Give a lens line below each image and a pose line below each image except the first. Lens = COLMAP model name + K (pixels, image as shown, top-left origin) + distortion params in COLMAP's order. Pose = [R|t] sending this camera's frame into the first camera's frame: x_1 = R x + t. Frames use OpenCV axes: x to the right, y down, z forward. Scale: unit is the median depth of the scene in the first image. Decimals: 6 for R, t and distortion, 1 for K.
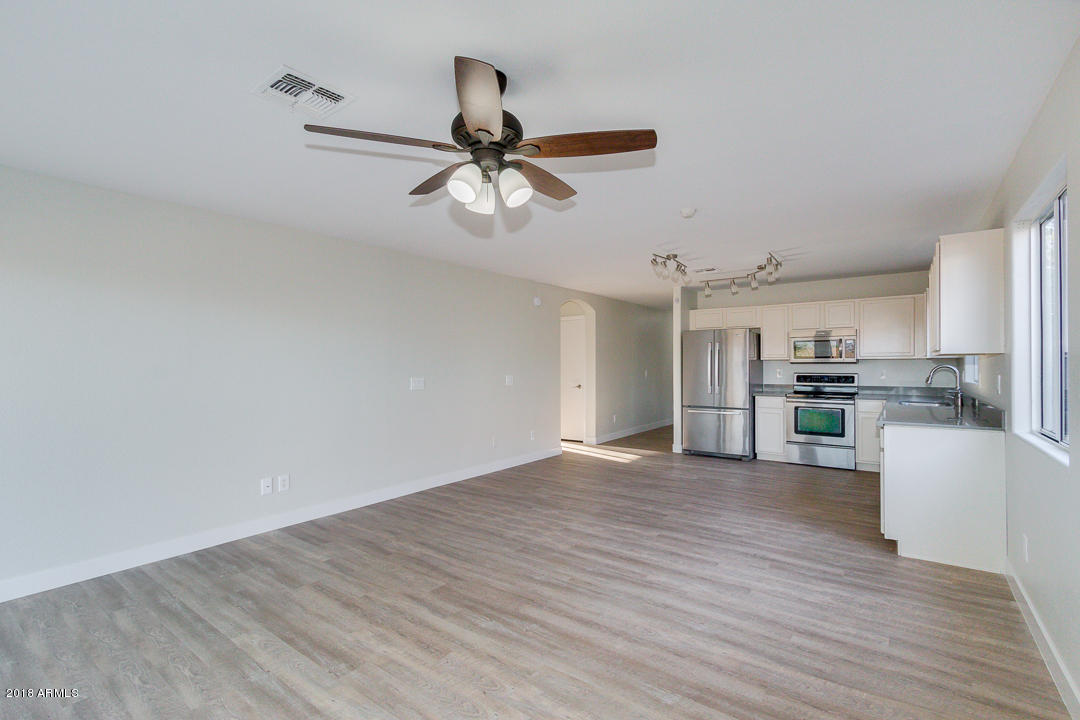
lens RADIAL K [[490.0, 0, 545.2], [0, 490.0, 361.1], [0, 0, 1]] dist [0.002312, -0.000241]
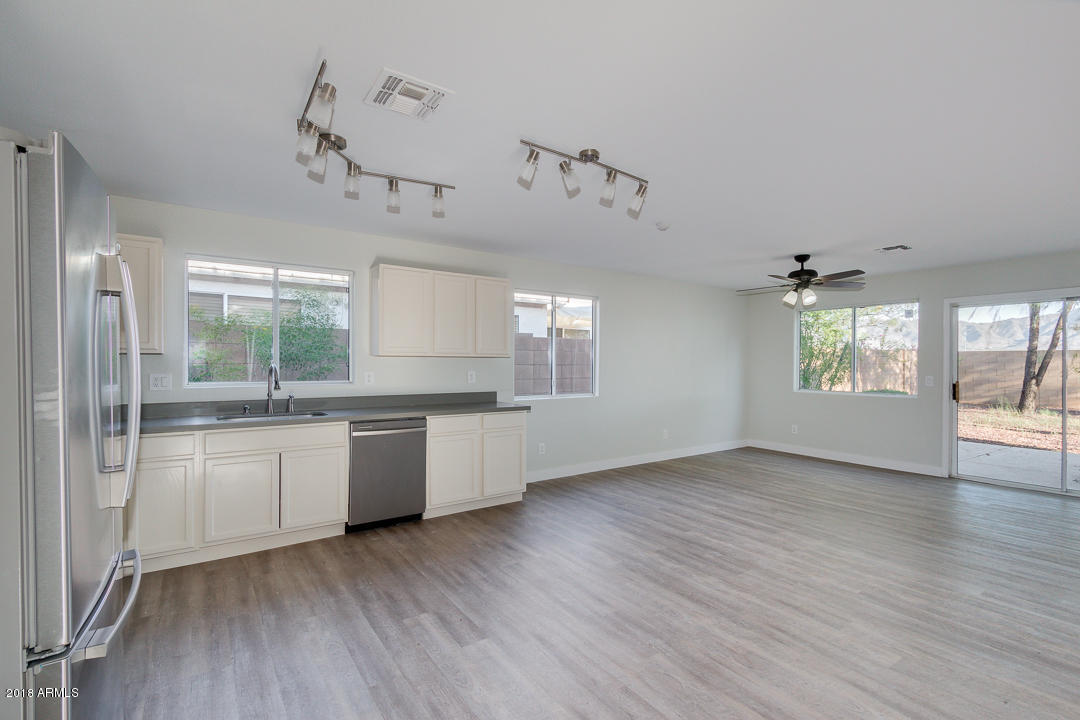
lens RADIAL K [[499.7, 0, 541.2], [0, 499.7, 369.7], [0, 0, 1]] dist [-0.002161, -0.000753]
pose [[-0.948654, -0.002963, 0.316303, 0.205461], [-0.001177, 0.999982, 0.005838, 0.013951], [-0.316315, 0.005166, -0.948640, 2.225855]]
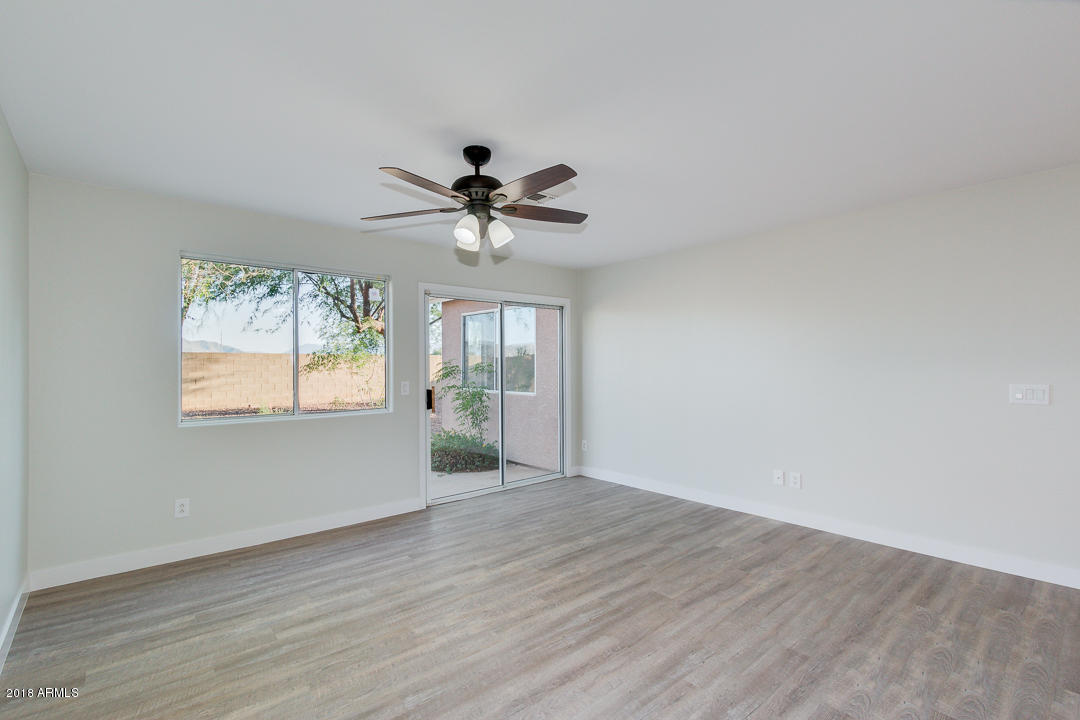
lens RADIAL K [[487.5, 0, 542.1], [0, 487.5, 369.9], [0, 0, 1]] dist [0.000832, -0.000086]
pose [[-0.211398, 0.015336, -0.977280, 0.635965], [0.010957, 0.999851, 0.013320, 0.001516], [0.977339, -0.007892, -0.211535, 0.808737]]
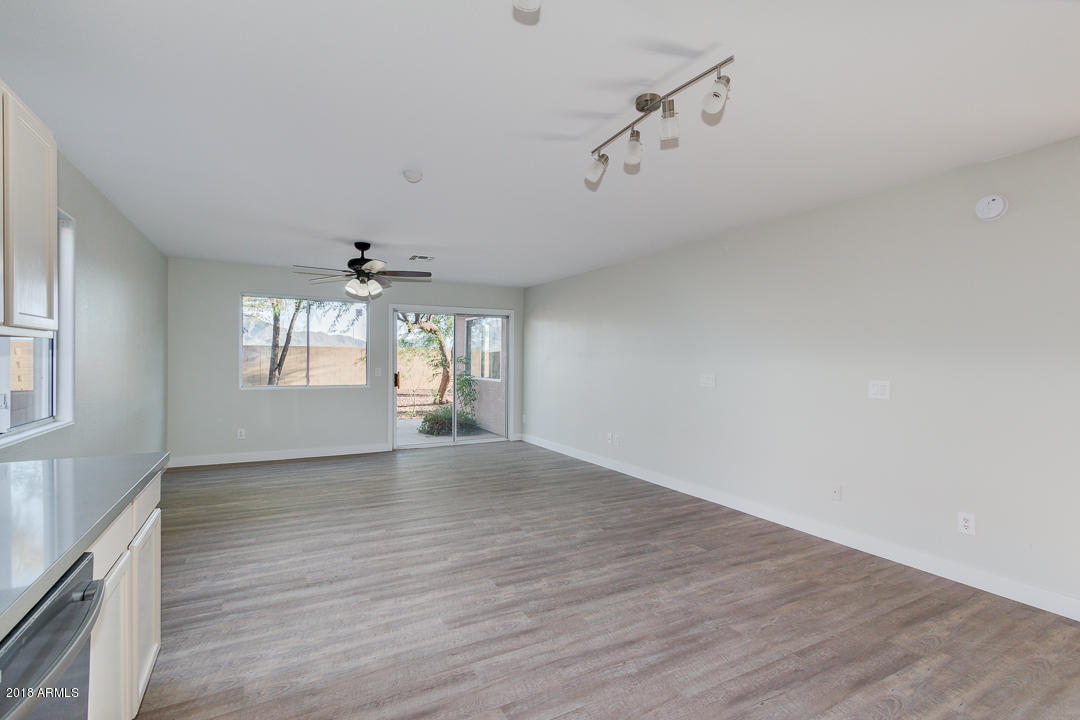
lens RADIAL K [[490.0, 0, 545.2], [0, 490.0, 361.1], [0, 0, 1]] dist [0.002312, -0.000241]
pose [[-0.410395, 0.003258, -0.911902, 0.998359], [0.000128, 0.999994, 0.003515, 0.011403], [0.911908, 0.001326, -0.410393, 1.608543]]
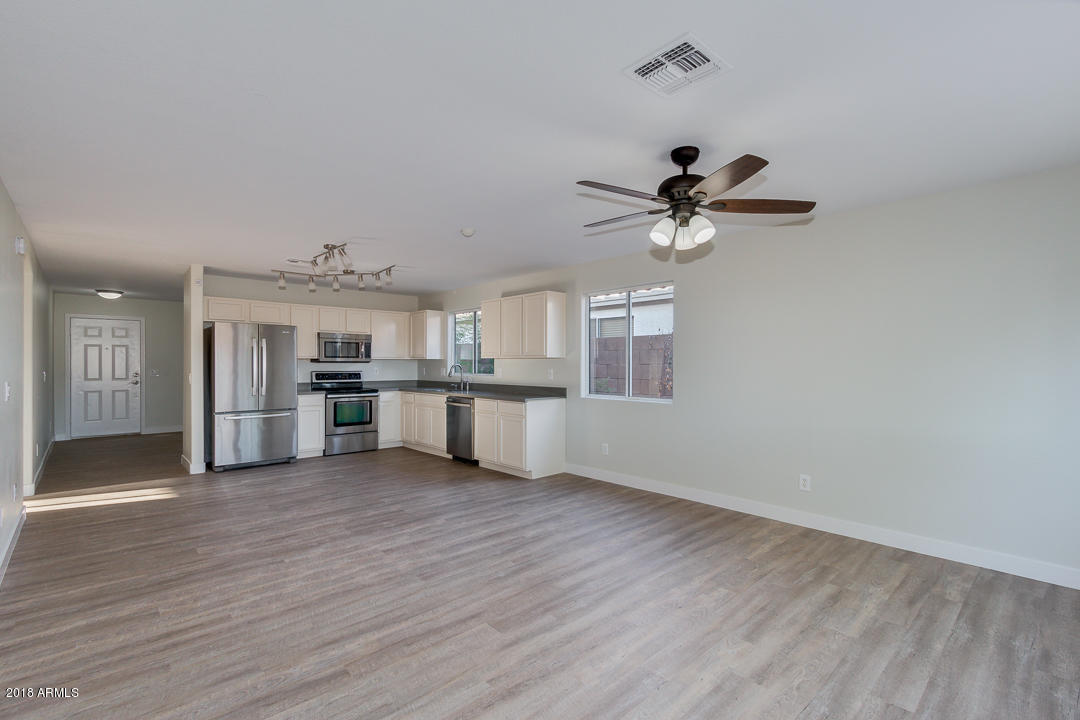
lens RADIAL K [[491.4, 0, 536.3], [0, 491.4, 362.3], [0, 0, 1]] dist [0.002271, -0.000028]
pose [[0.194495, 0.003650, 0.980897, -0.855988], [-0.007745, 0.999968, -0.002185, 0.006589], [-0.980873, -0.007172, 0.194517, 0.635761]]
